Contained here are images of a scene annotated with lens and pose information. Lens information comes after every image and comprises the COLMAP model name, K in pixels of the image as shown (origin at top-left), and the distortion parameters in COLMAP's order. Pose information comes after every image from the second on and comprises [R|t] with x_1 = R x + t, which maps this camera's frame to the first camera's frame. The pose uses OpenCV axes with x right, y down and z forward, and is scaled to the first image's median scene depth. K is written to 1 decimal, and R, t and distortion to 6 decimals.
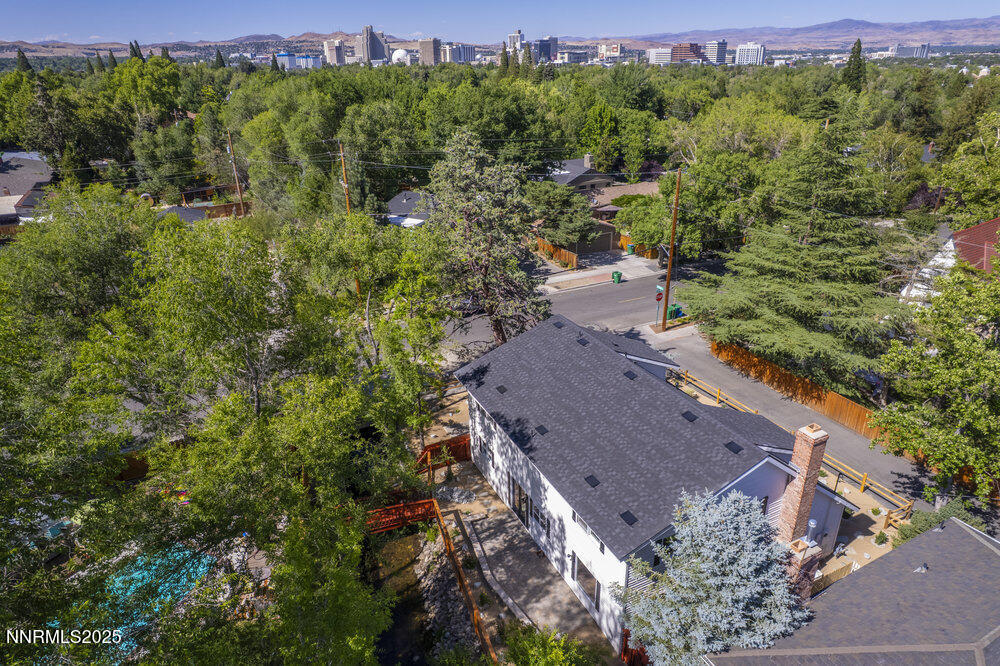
lens RADIAL K [[633.6, 0, 500.0], [0, 633.6, 333.0], [0, 0, 1]] dist [-0.081724, 0.070812]
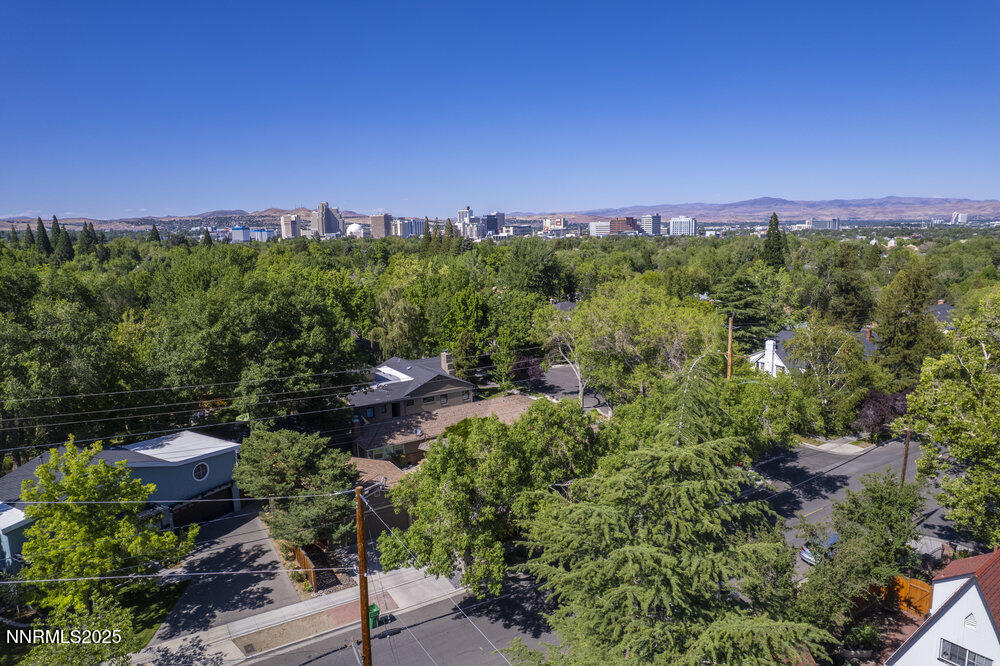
lens RADIAL K [[633.6, 0, 500.0], [0, 633.6, 333.0], [0, 0, 1]] dist [-0.081724, 0.070812]
pose [[0.997632, -0.013087, 0.067516, 0.249623], [0.029660, 0.967608, -0.250710, -0.177557], [-0.062048, 0.252119, 0.965705, 0.382592]]
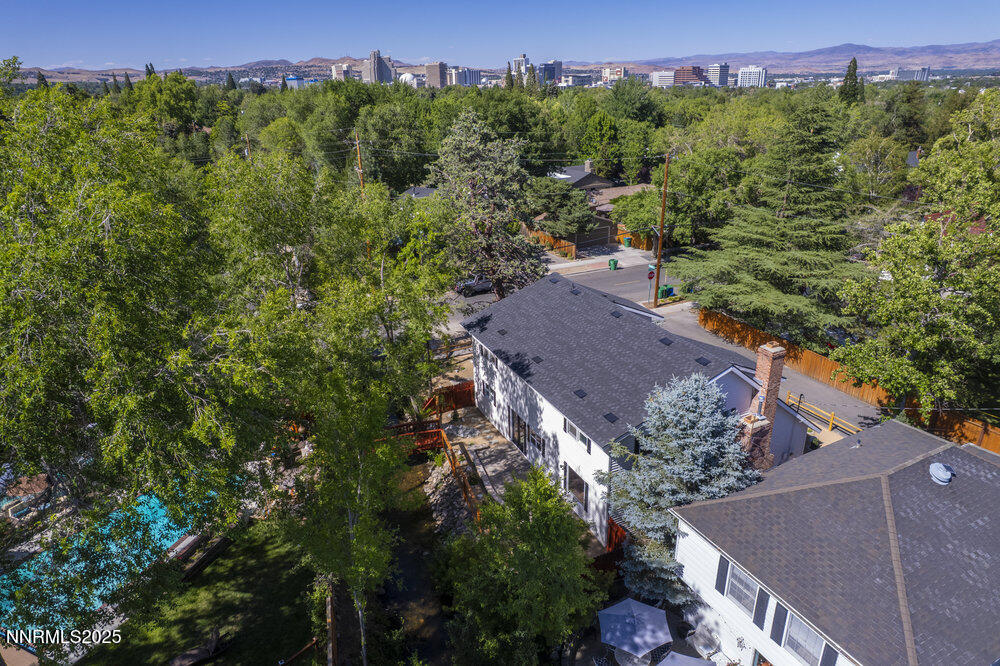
lens RADIAL K [[633.6, 0, 500.0], [0, 633.6, 333.0], [0, 0, 1]] dist [-0.081724, 0.070812]
pose [[0.999966, 0.000642, -0.008185, 0.003454], [-0.000917, 0.999433, -0.033667, 0.059477], [0.008158, 0.033673, 0.999400, -0.054887]]
